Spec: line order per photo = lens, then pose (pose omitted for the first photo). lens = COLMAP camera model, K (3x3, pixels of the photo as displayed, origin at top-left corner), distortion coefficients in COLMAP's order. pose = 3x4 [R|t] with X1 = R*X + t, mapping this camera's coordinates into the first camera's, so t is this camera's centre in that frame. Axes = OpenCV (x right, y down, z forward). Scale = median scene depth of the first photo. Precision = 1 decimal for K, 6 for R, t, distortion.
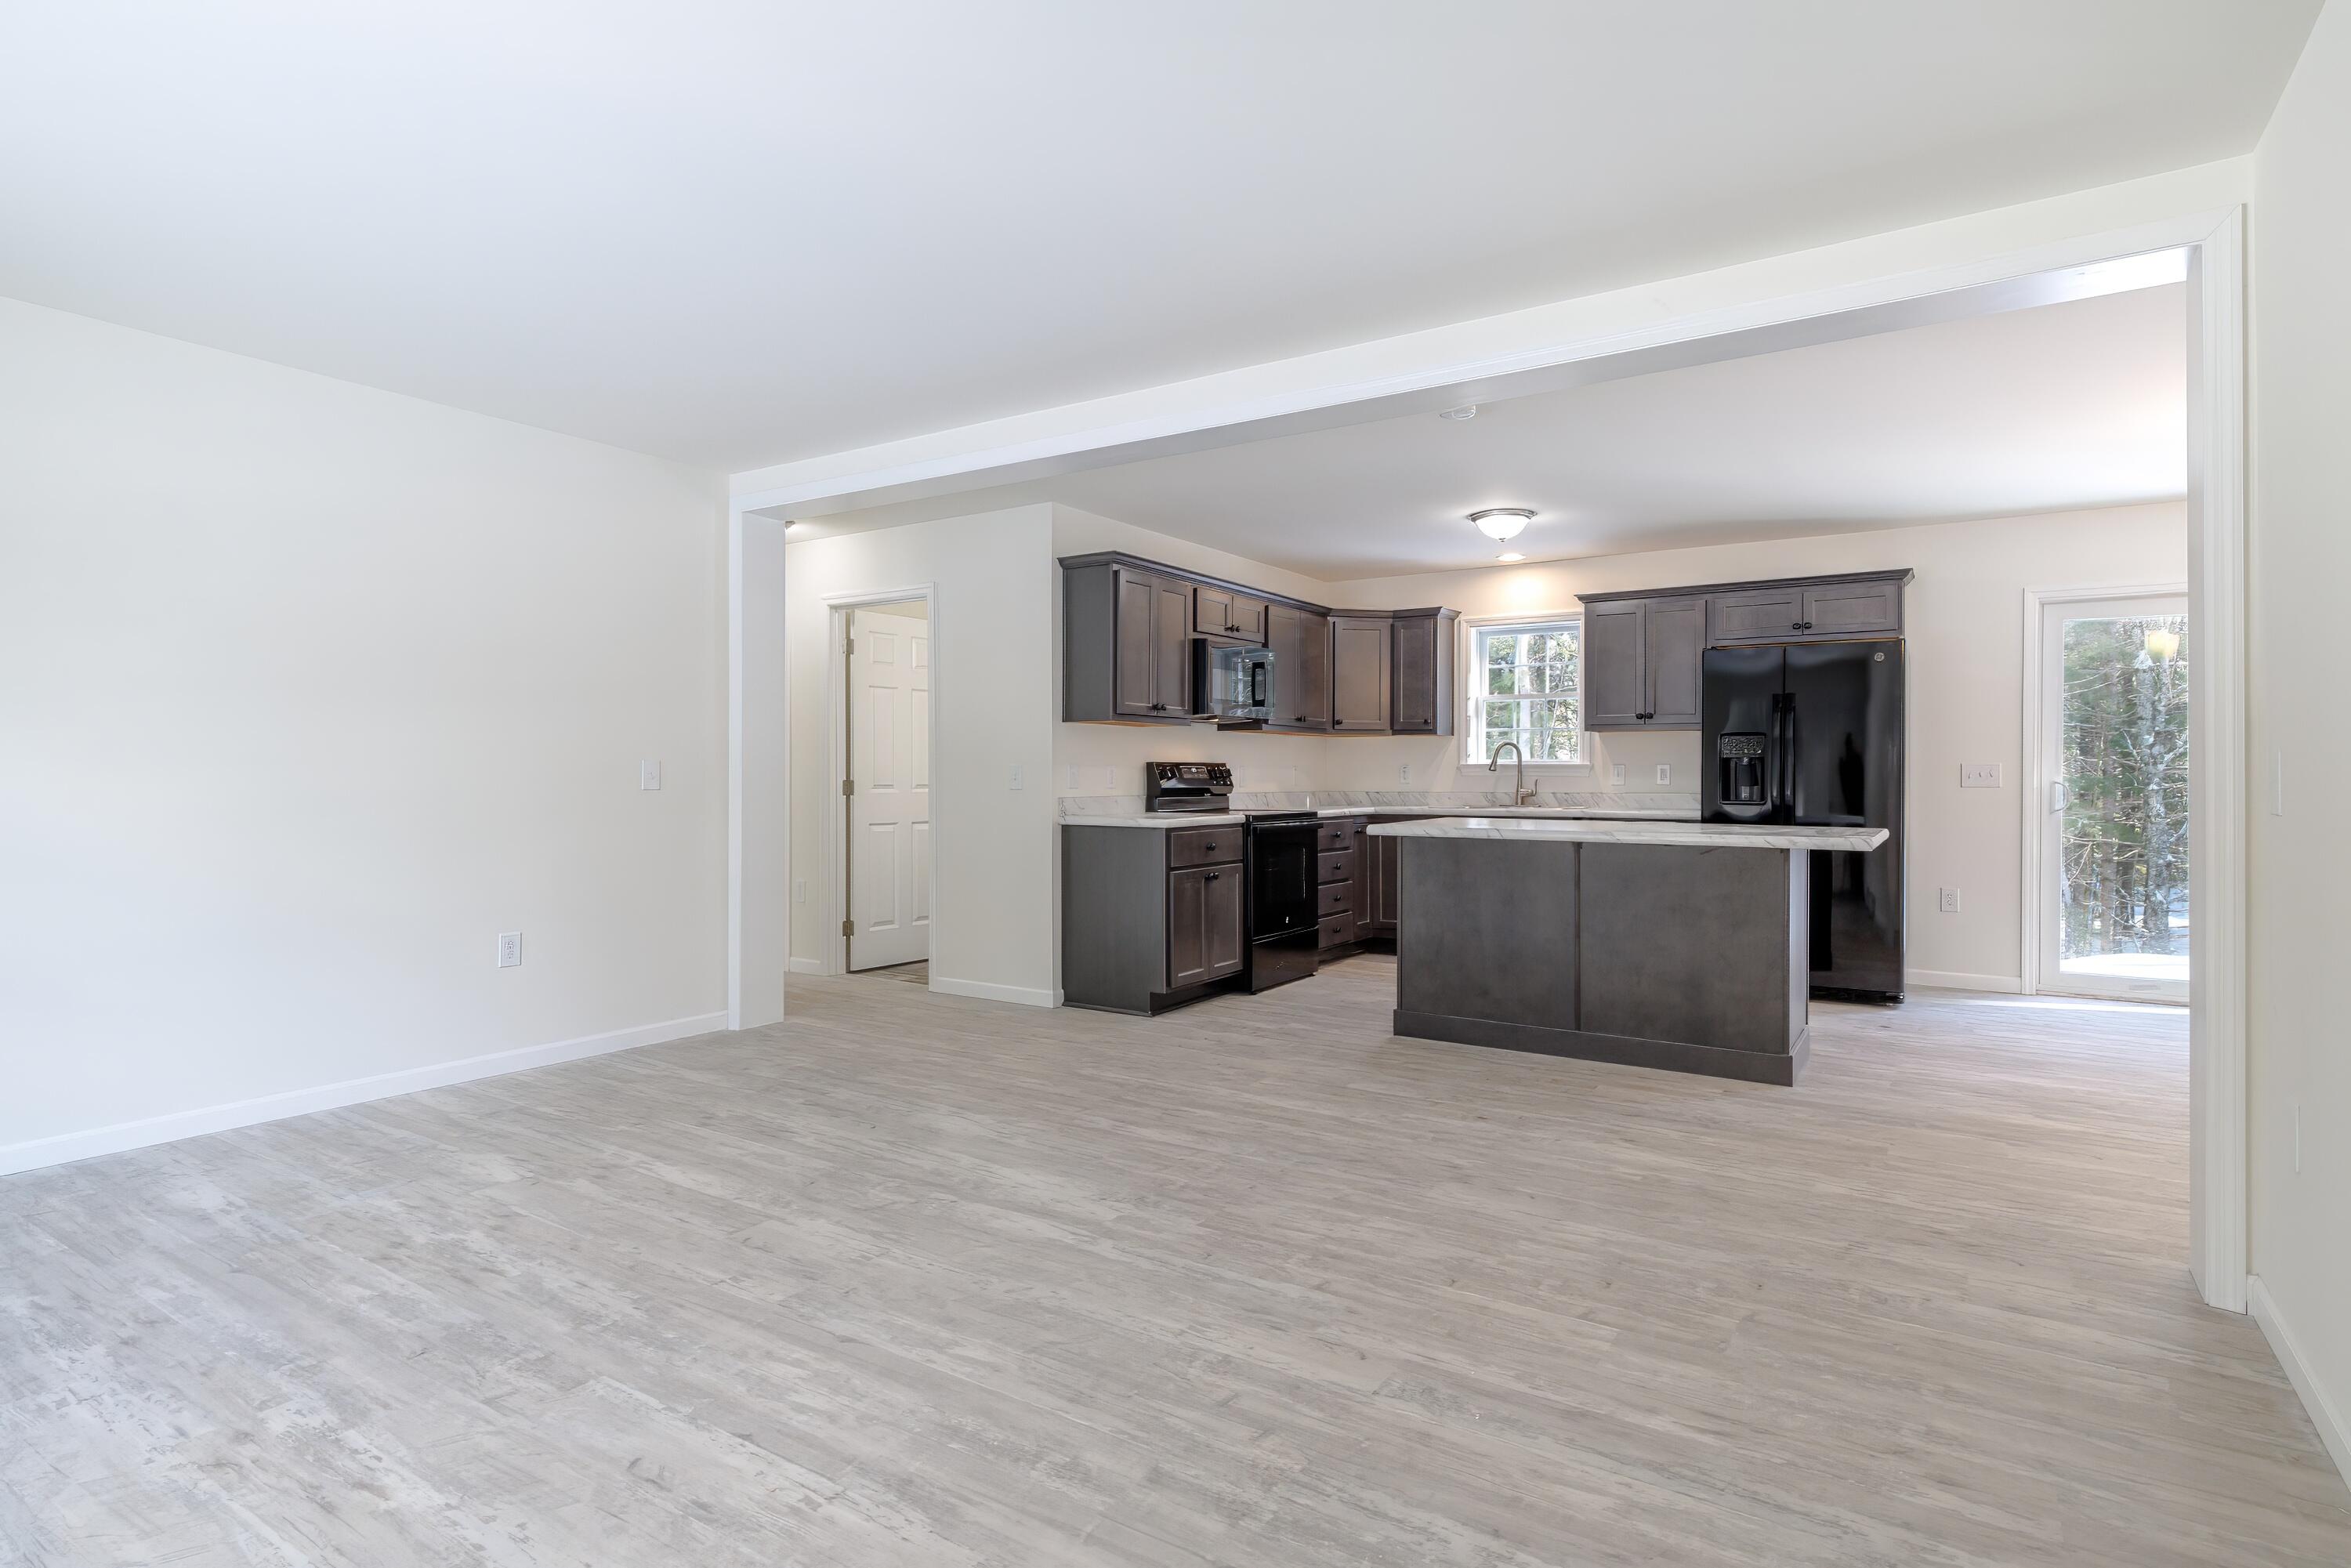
lens RADIAL K [[1204.2, 0, 1178.6], [0, 1204.2, 770.6], [0, 0, 1]] dist [-0.001645, 0.000332]
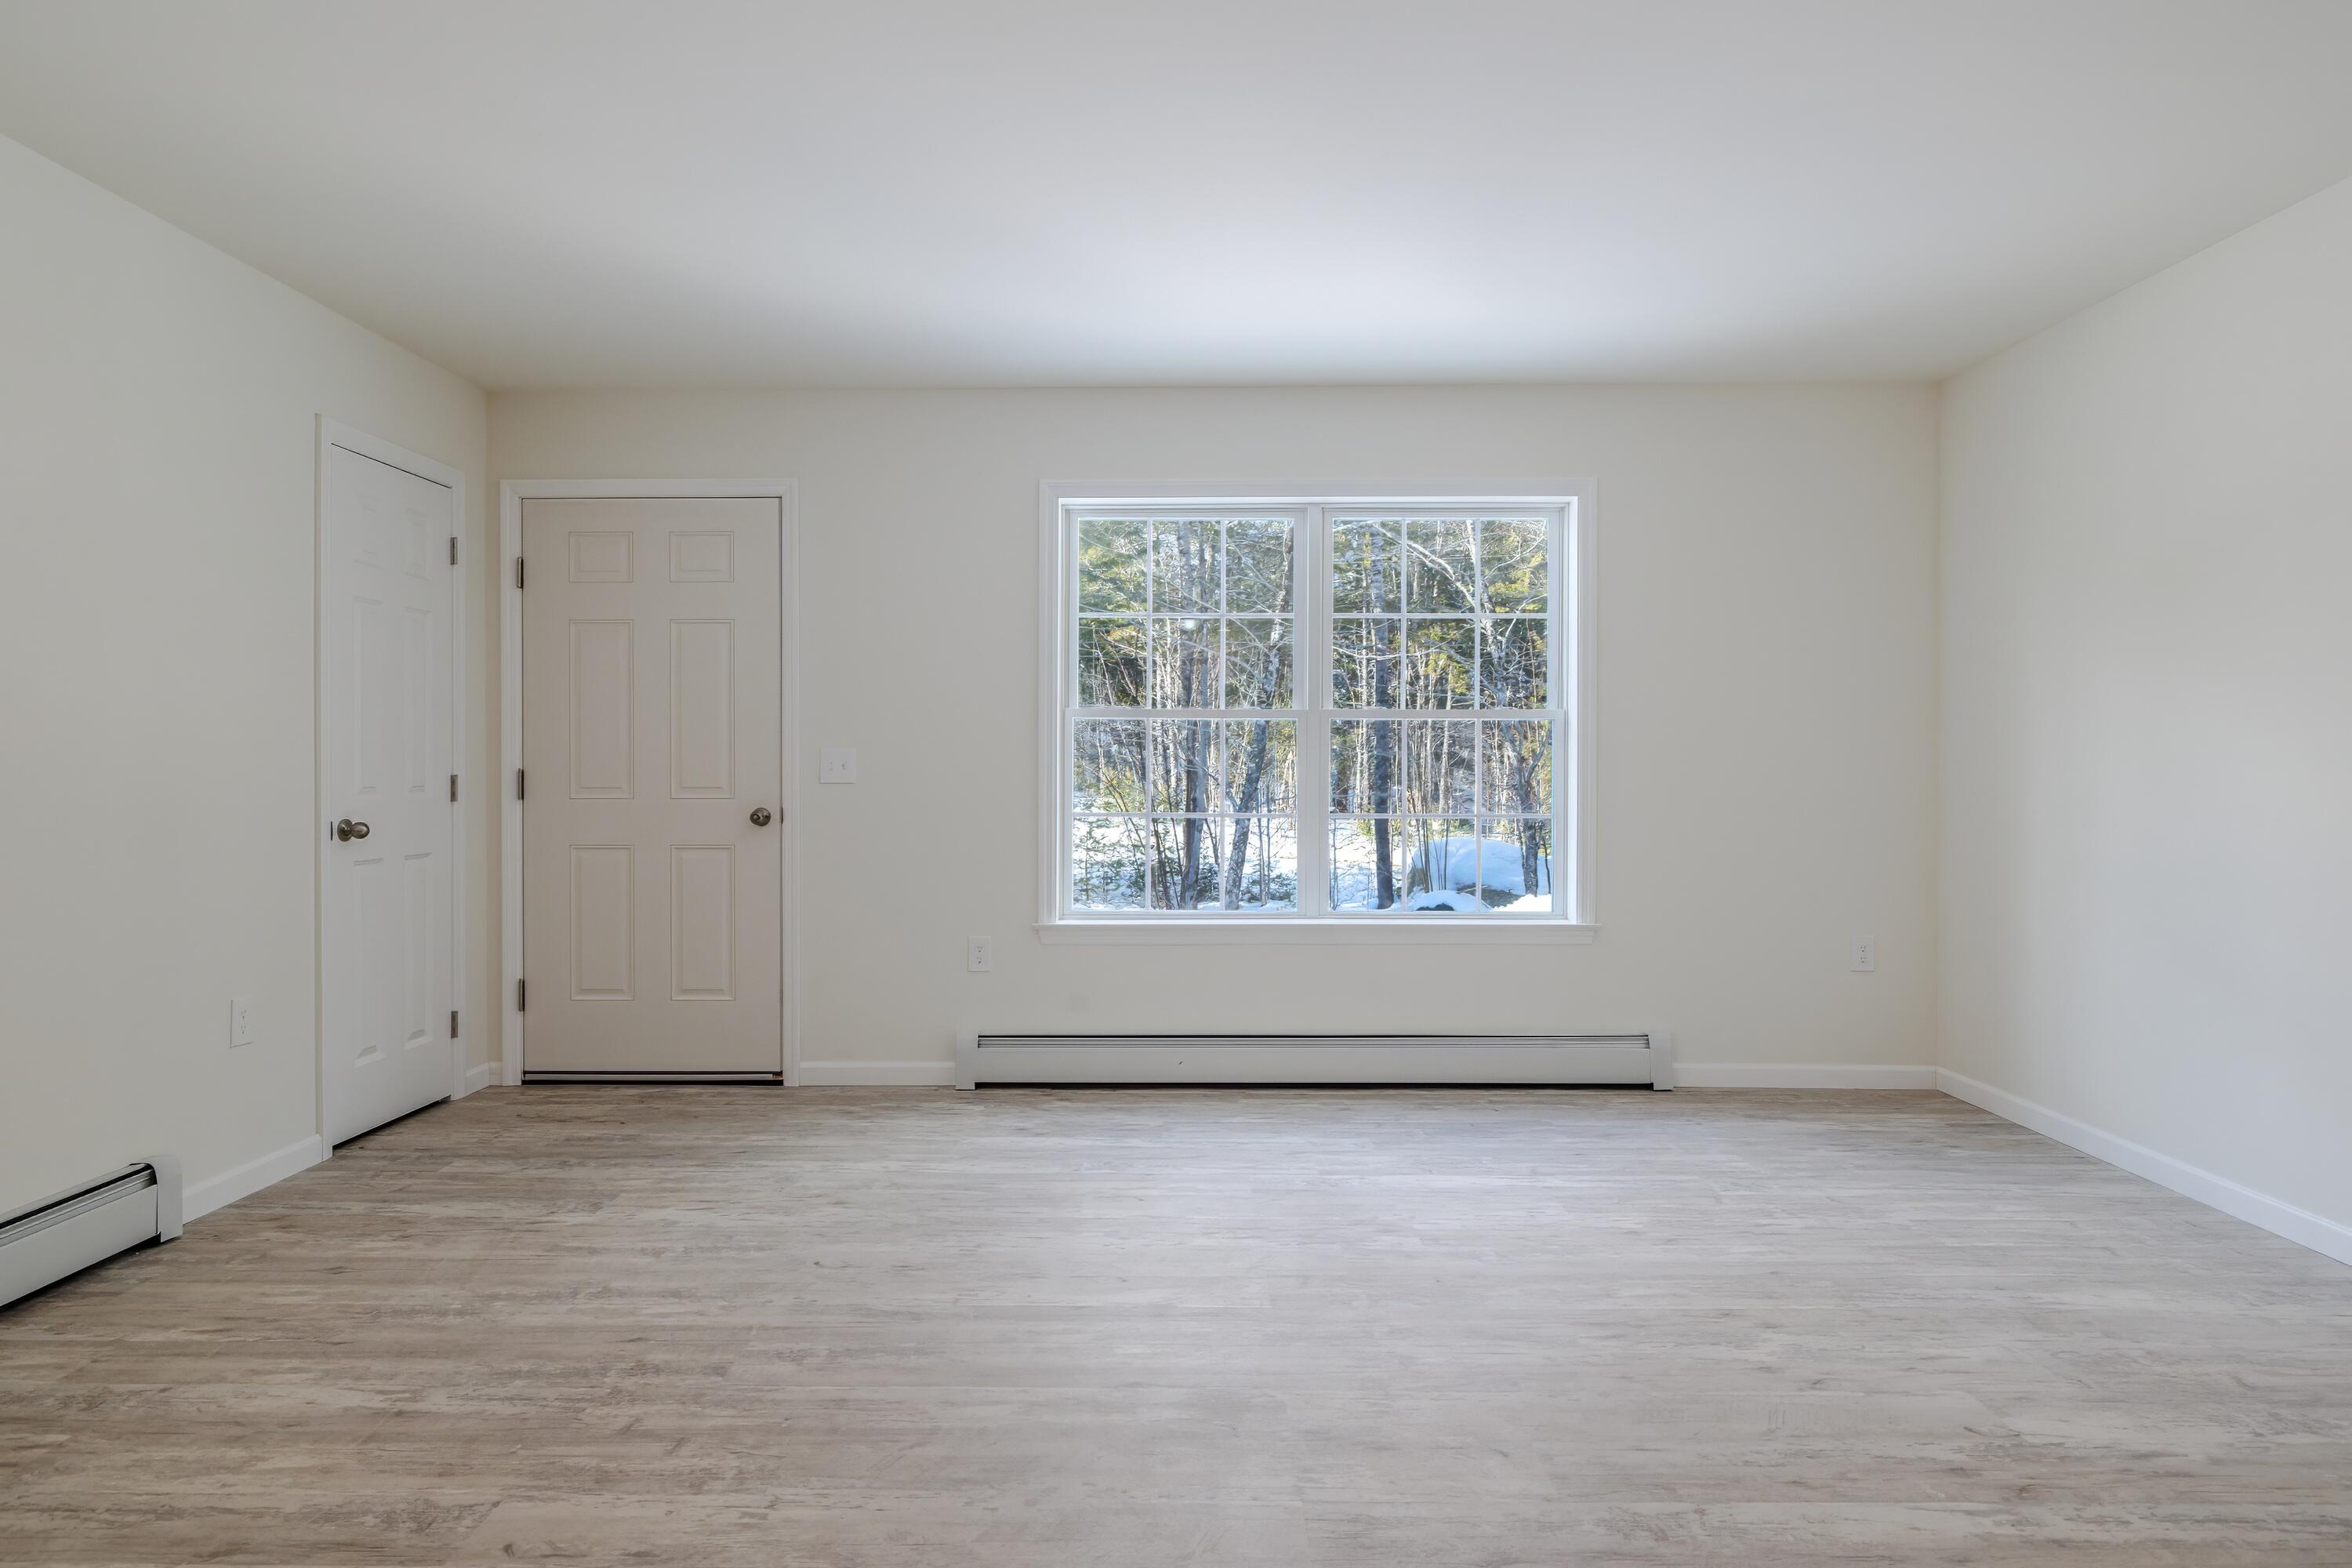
lens RADIAL K [[1311.1, 0, 1176.0], [0, 1311.1, 784.0], [0, 0, 1]] dist [-0.000022, 0.000531]
pose [[-0.842614, 0.003396, -0.538507, 0.163271], [0.000954, 0.999988, 0.004814, 0.007947], [0.538517, 0.003543, -0.842607, 1.295102]]
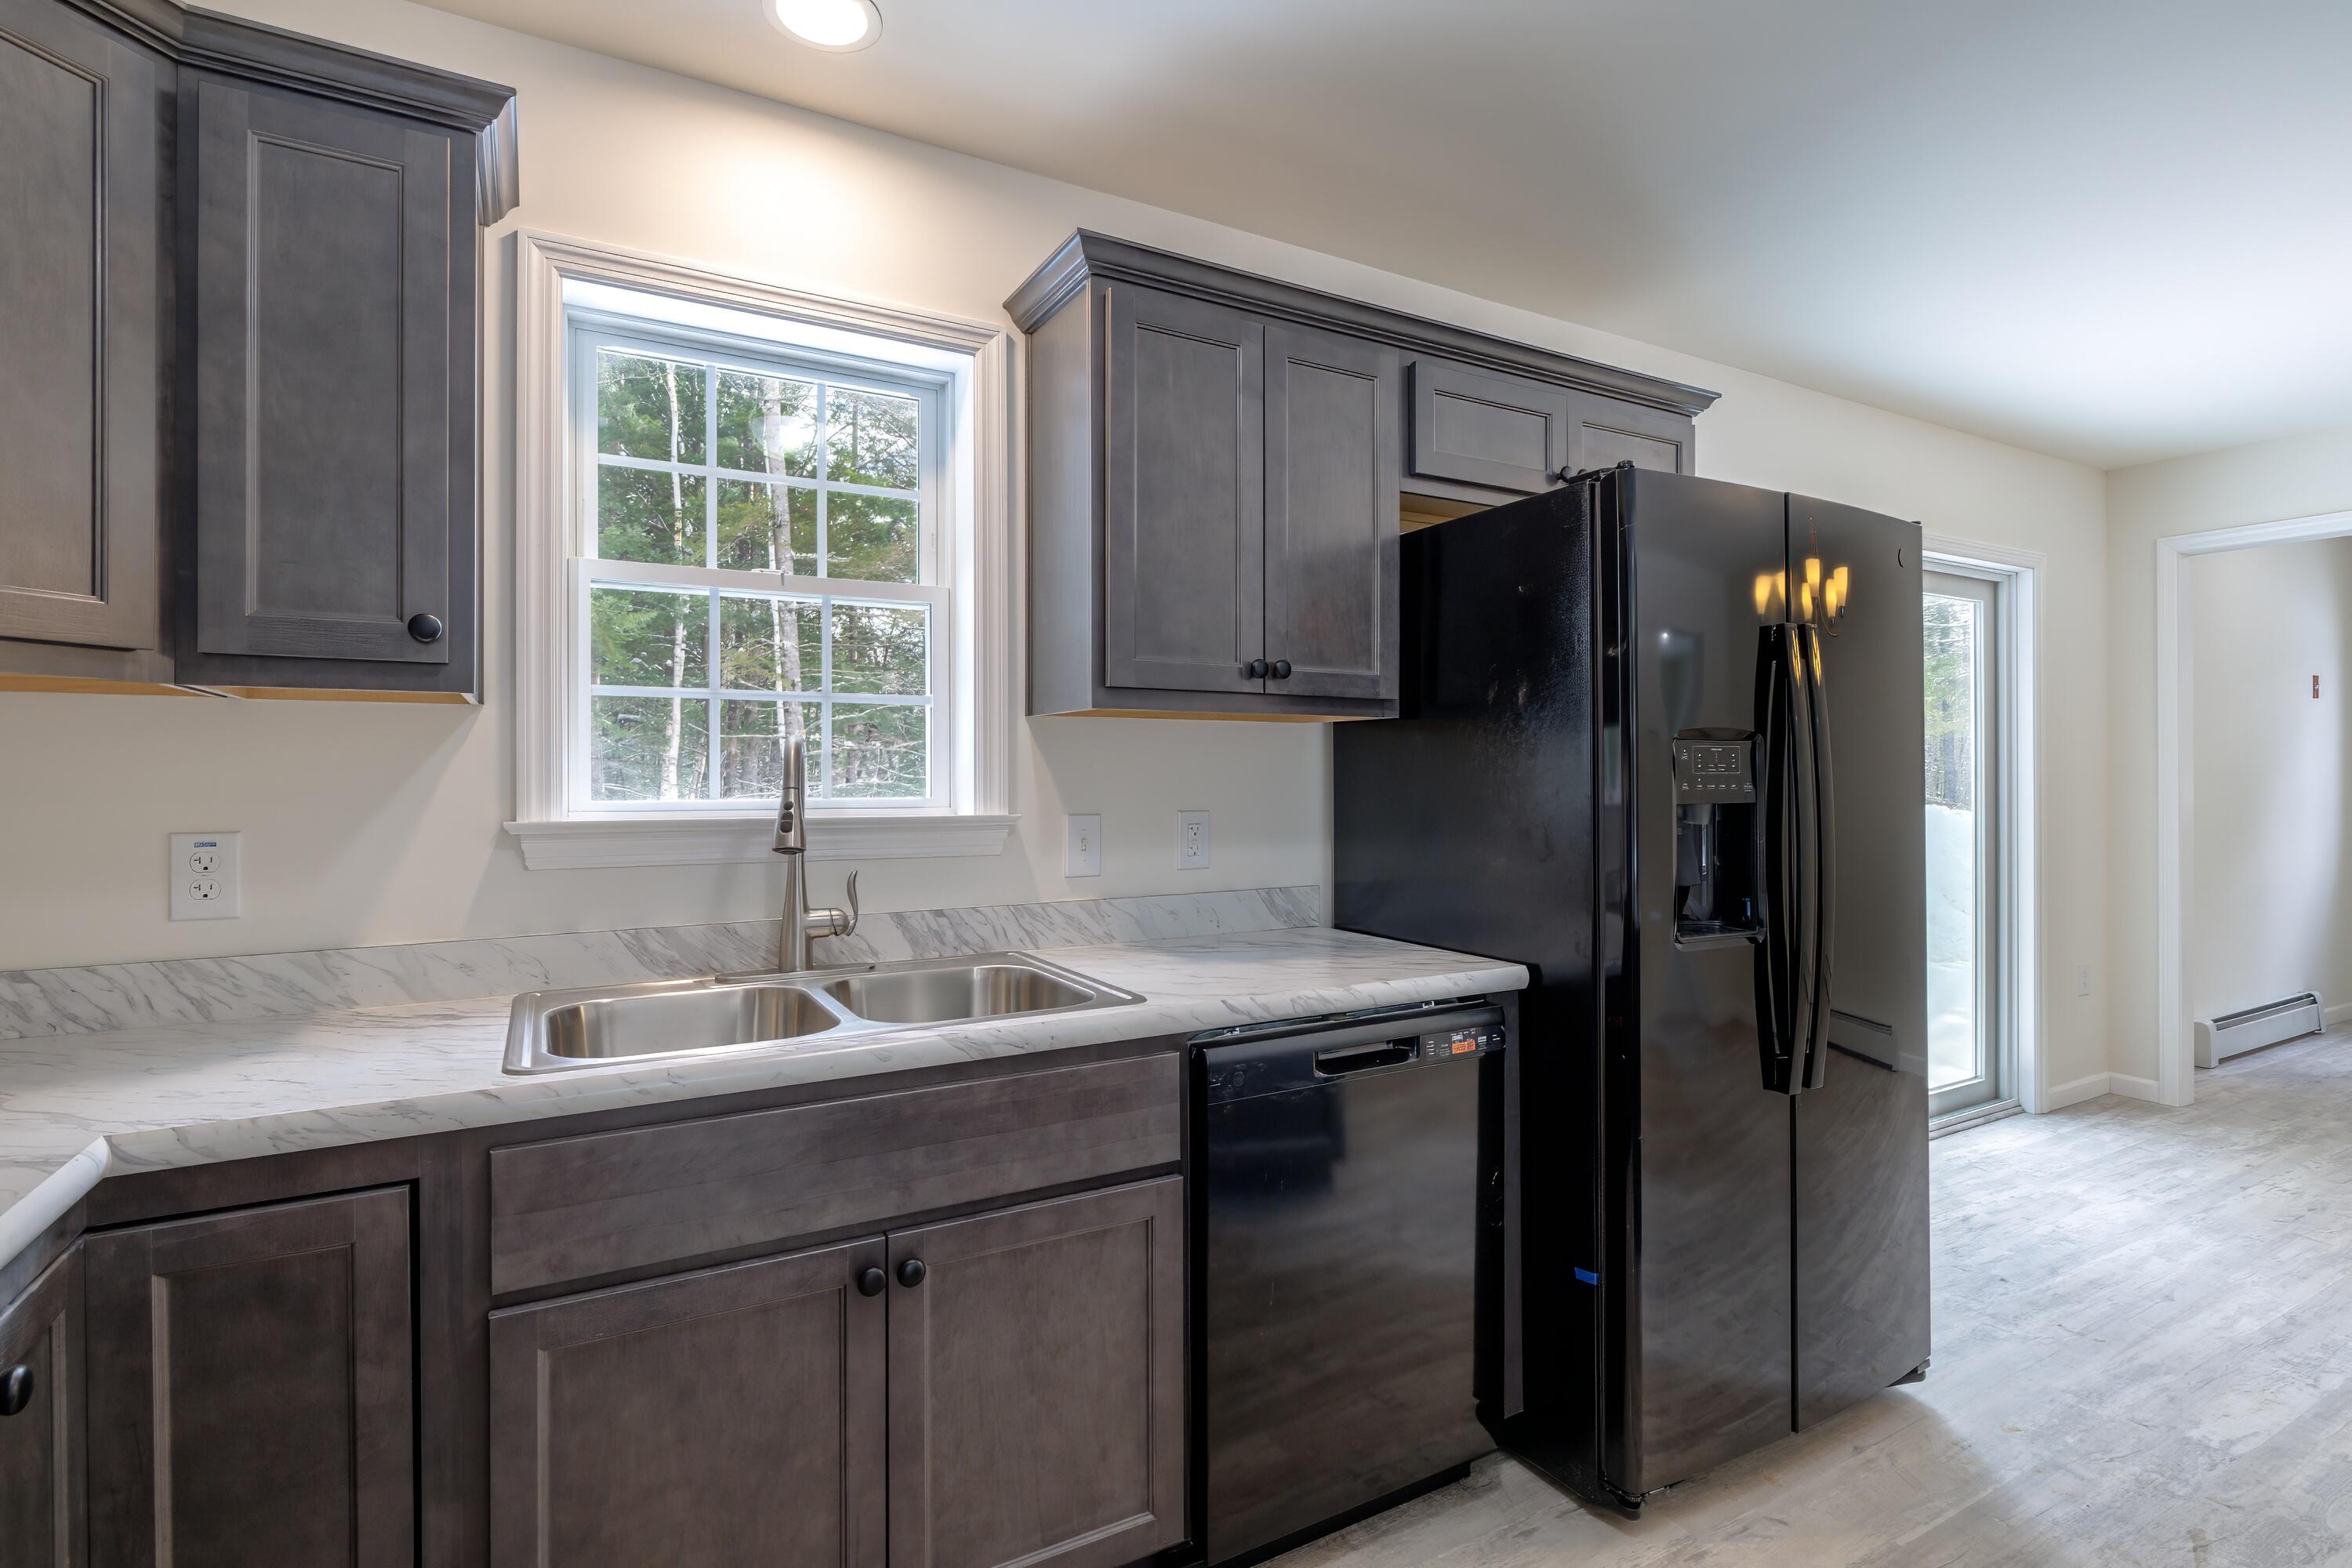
lens RADIAL K [[1128.6, 0, 1181.5], [0, 1128.6, 777.3], [0, 0, 1]] dist [-0.006441, 0.000858]
pose [[0.462768, -0.004822, 0.886466, 0.213423], [-0.000750, 0.999983, 0.005831, -0.036676], [-0.886479, -0.003363, 0.462756, 1.765975]]
